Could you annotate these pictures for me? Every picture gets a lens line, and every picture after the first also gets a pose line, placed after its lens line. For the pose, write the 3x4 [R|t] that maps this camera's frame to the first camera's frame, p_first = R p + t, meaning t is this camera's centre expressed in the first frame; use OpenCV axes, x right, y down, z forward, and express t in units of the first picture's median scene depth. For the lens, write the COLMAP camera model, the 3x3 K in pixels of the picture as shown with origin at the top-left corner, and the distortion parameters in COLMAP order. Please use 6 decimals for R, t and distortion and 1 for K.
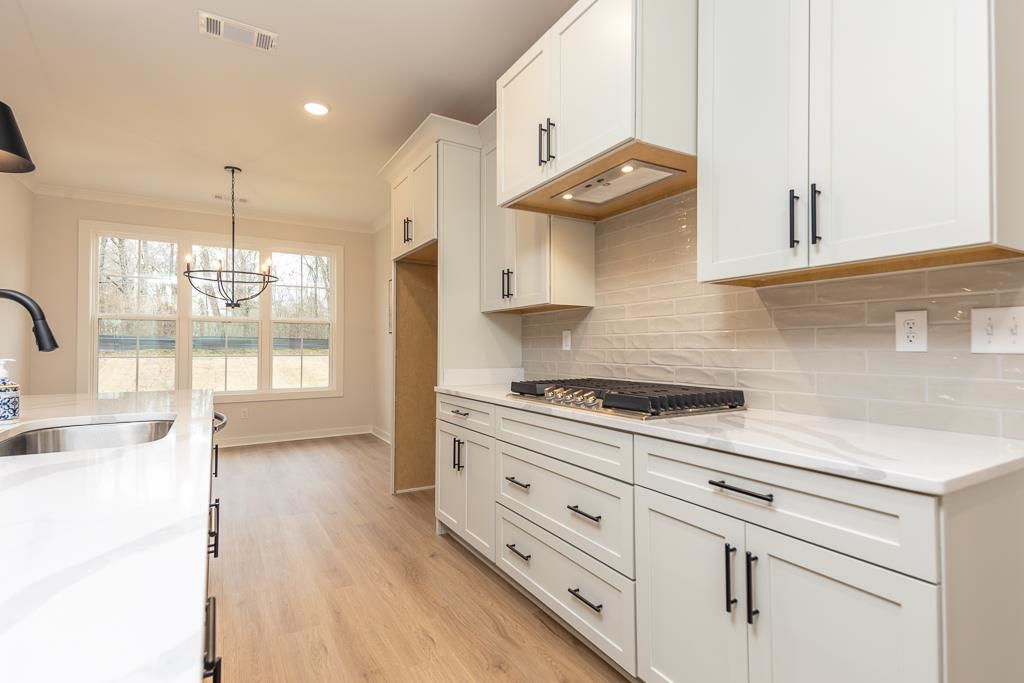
lens RADIAL K [[483.1, 0, 512.0], [0, 483.1, 341.5], [0, 0, 1]] dist [0.037778, -0.000035]
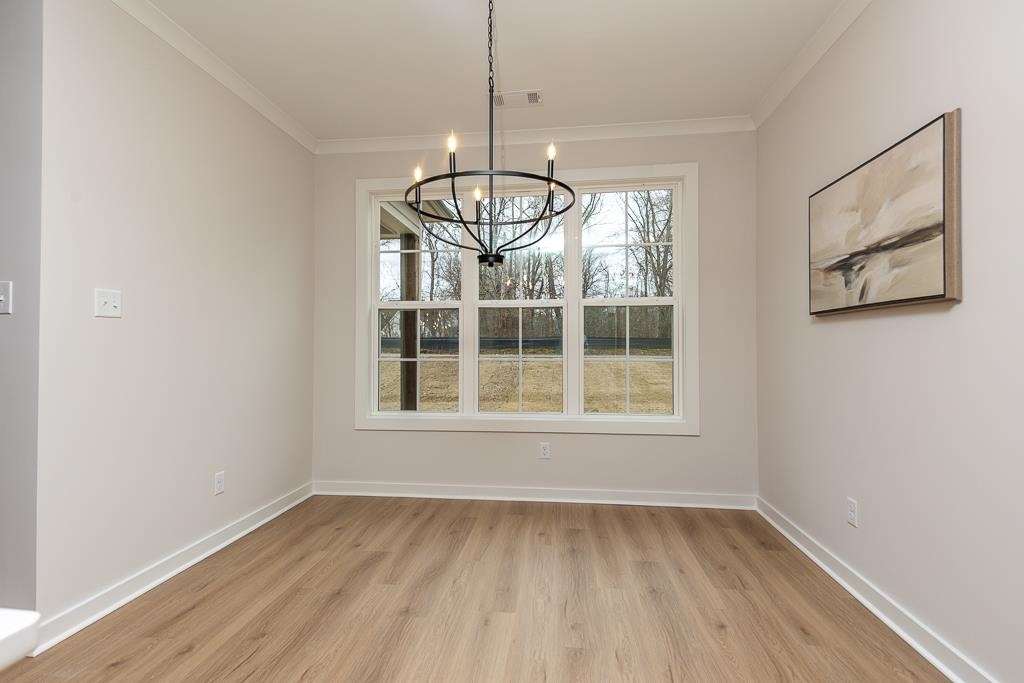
lens RADIAL K [[483.1, 0, 512.0], [0, 483.1, 341.5], [0, 0, 1]] dist [0.037778, -0.000035]
pose [[0.794340, -0.010633, -0.607381, -0.184369], [0.011736, 0.999929, -0.002157, 0.004763], [0.607360, -0.005415, 0.794408, 0.440541]]
